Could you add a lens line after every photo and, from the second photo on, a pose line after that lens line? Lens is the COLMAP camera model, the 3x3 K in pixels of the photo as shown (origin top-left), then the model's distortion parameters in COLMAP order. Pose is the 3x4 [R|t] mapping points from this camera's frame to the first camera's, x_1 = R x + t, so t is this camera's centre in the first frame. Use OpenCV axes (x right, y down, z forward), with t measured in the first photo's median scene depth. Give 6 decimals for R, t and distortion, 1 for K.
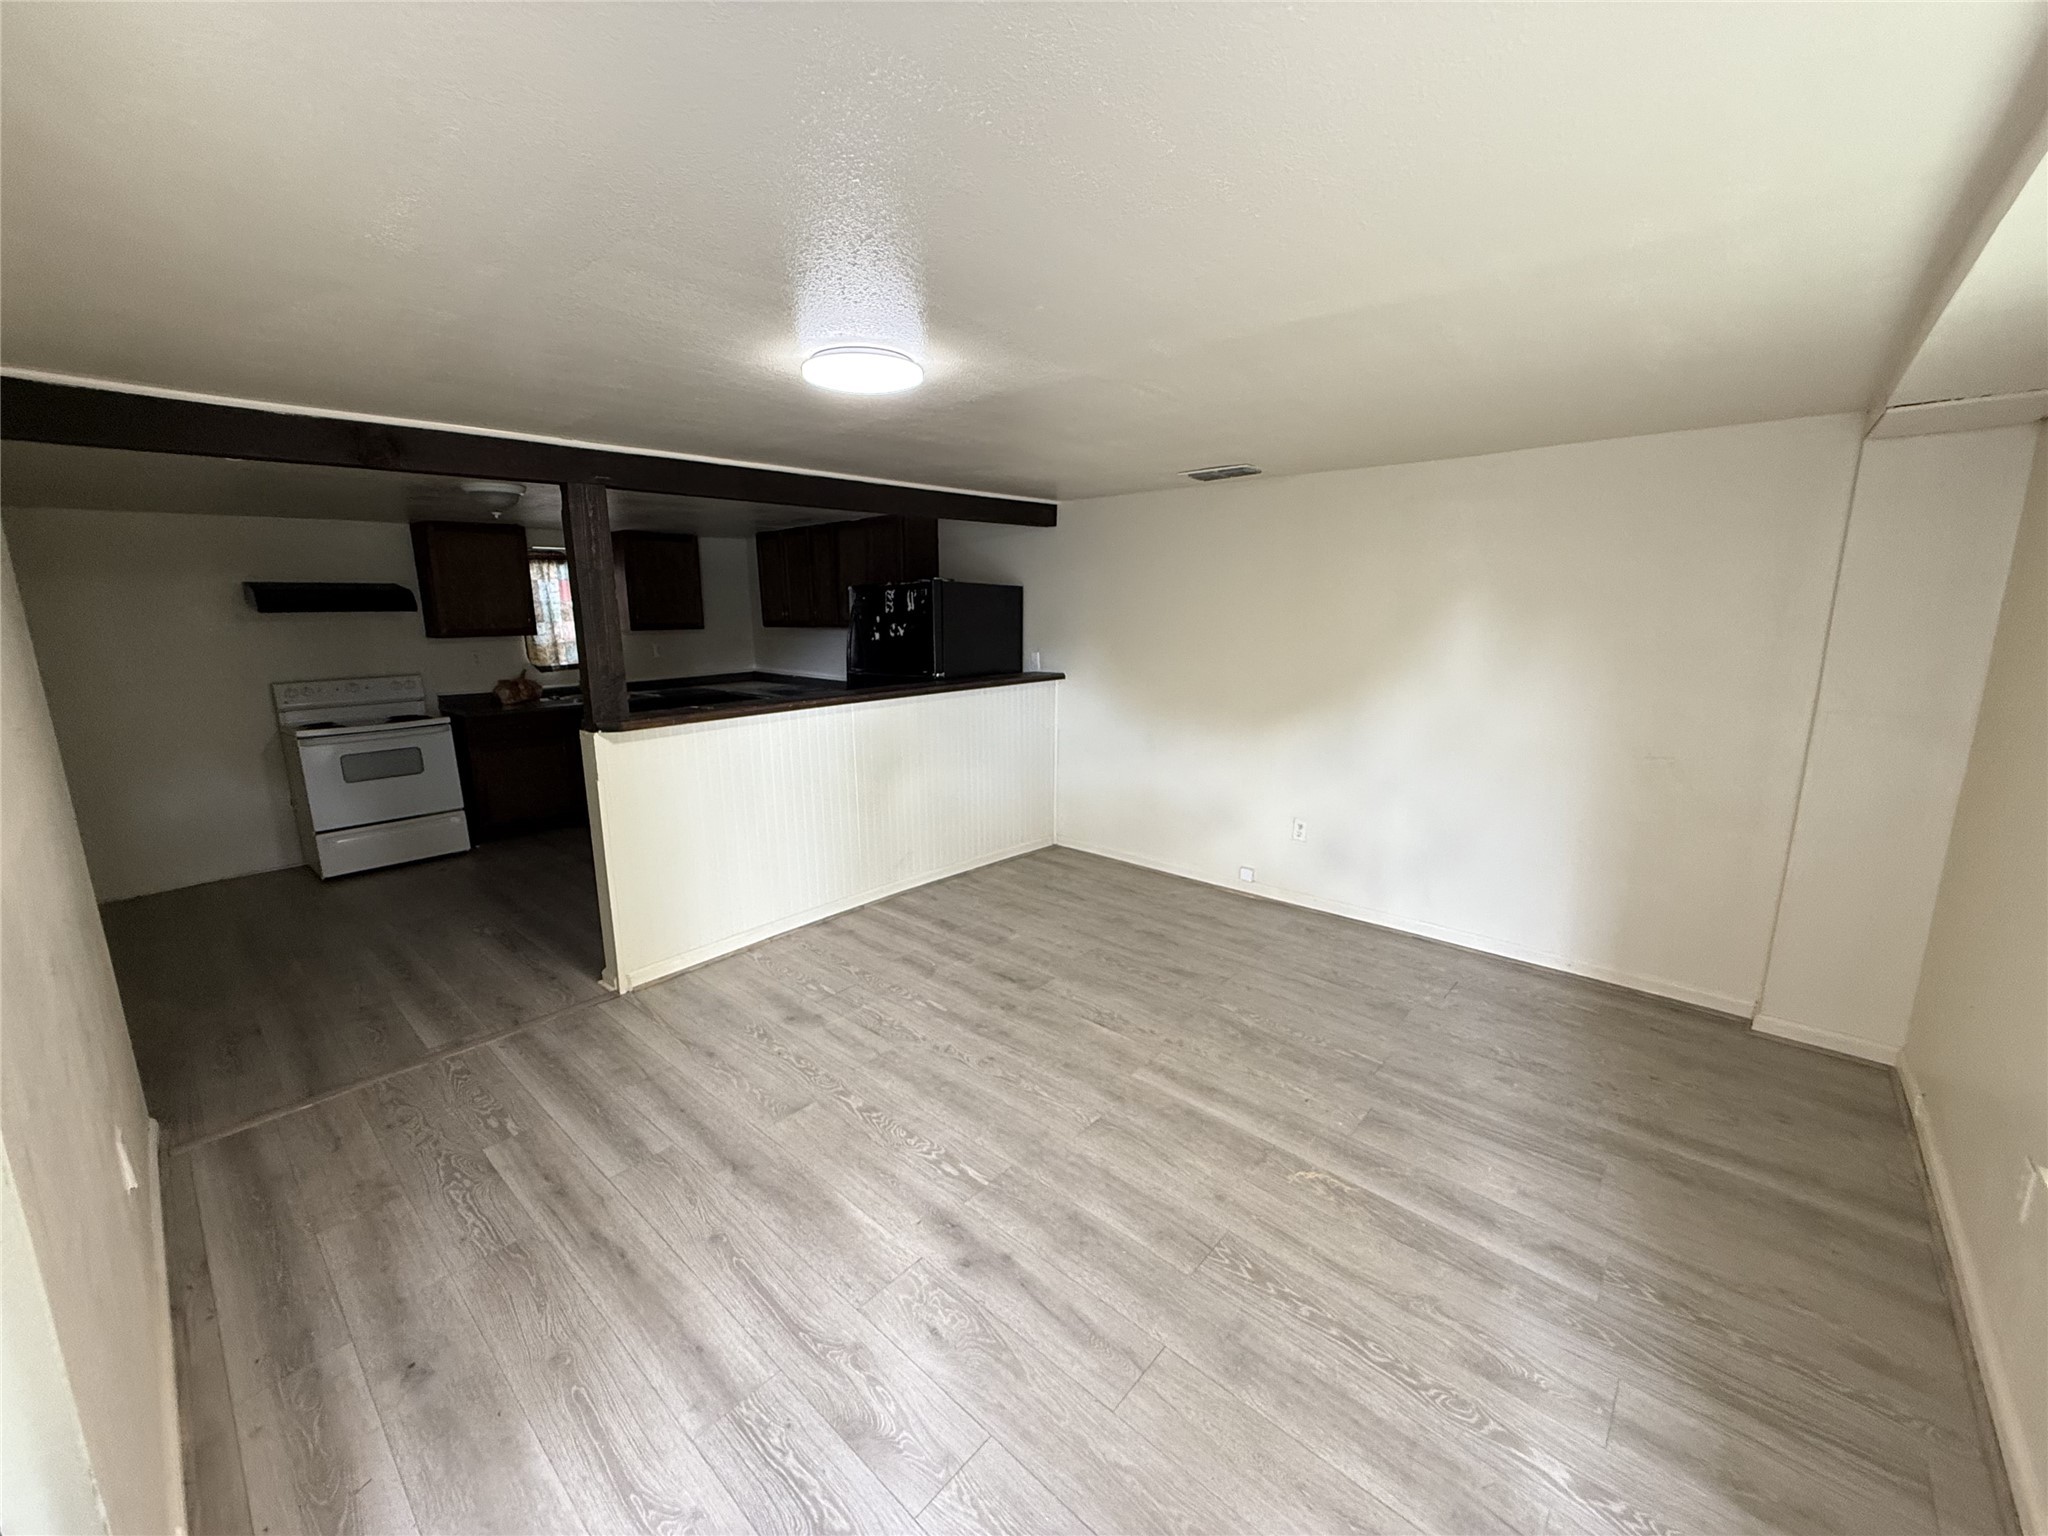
lens RADIAL K [[818.8, 0, 973.9], [0, 818.8, 729.4], [0, 0, 1]] dist [0.012244, 0.000134]
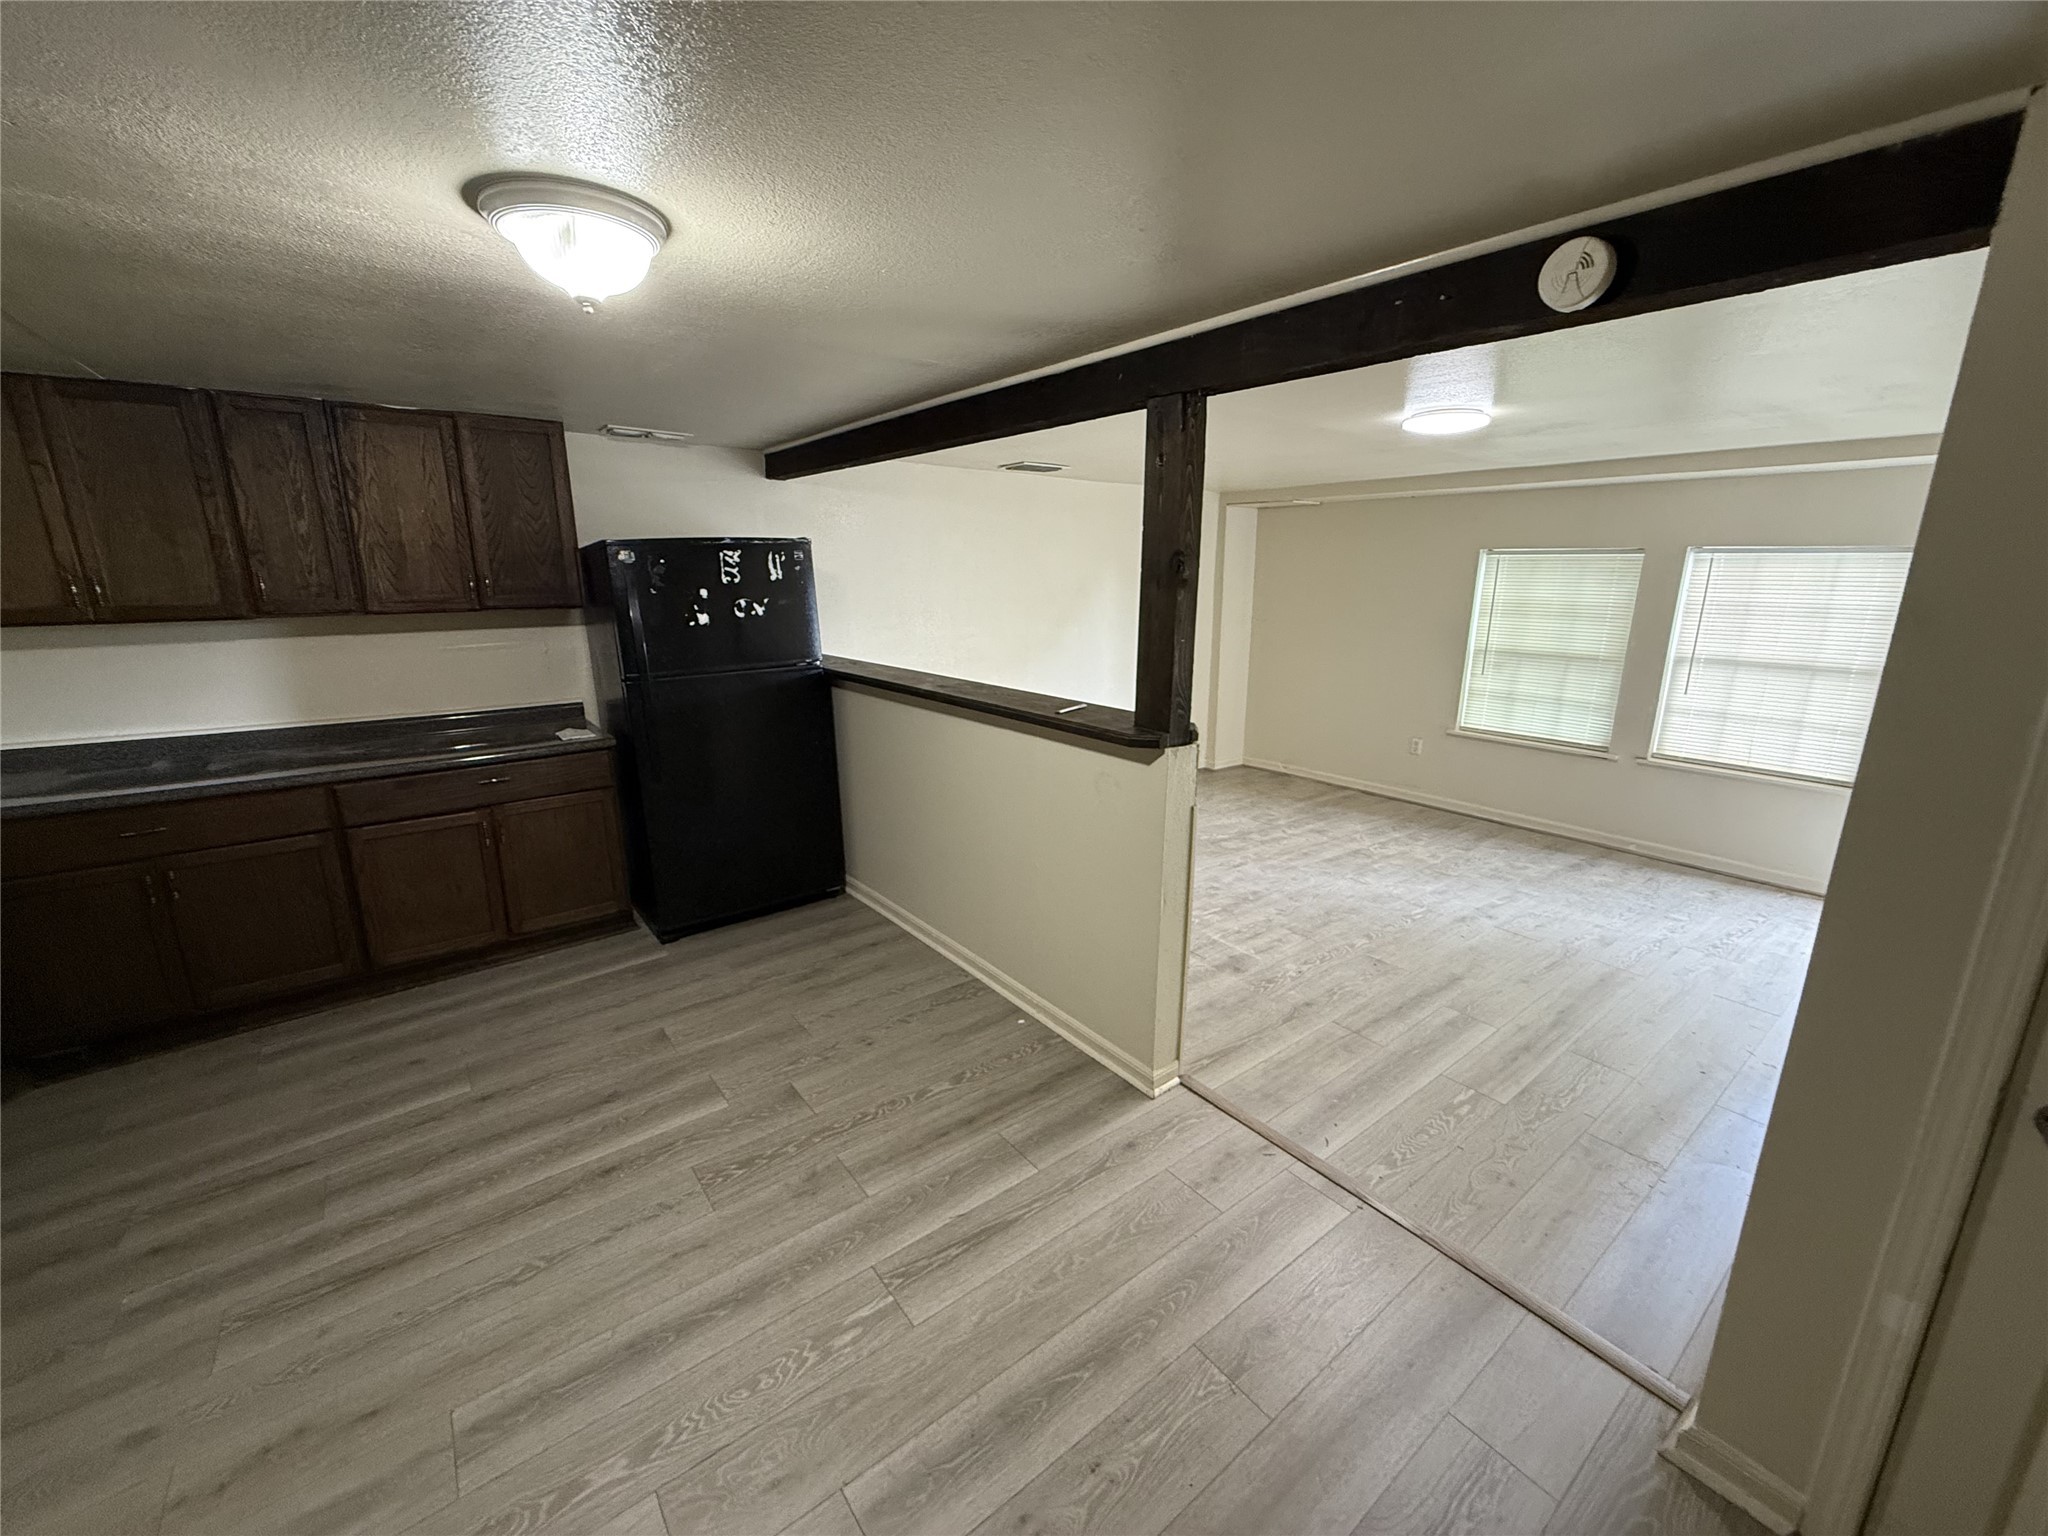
lens RADIAL K [[818.8, 0, 1025.4], [0, 818.8, 773.6], [0, 0, 1]] dist [0.012244, 0.000134]
pose [[0.144871, -0.226154, 0.963258, -1.223489], [0.138301, 0.968600, 0.206608, -0.153169], [-0.979737, 0.103288, 0.171599, 1.050879]]
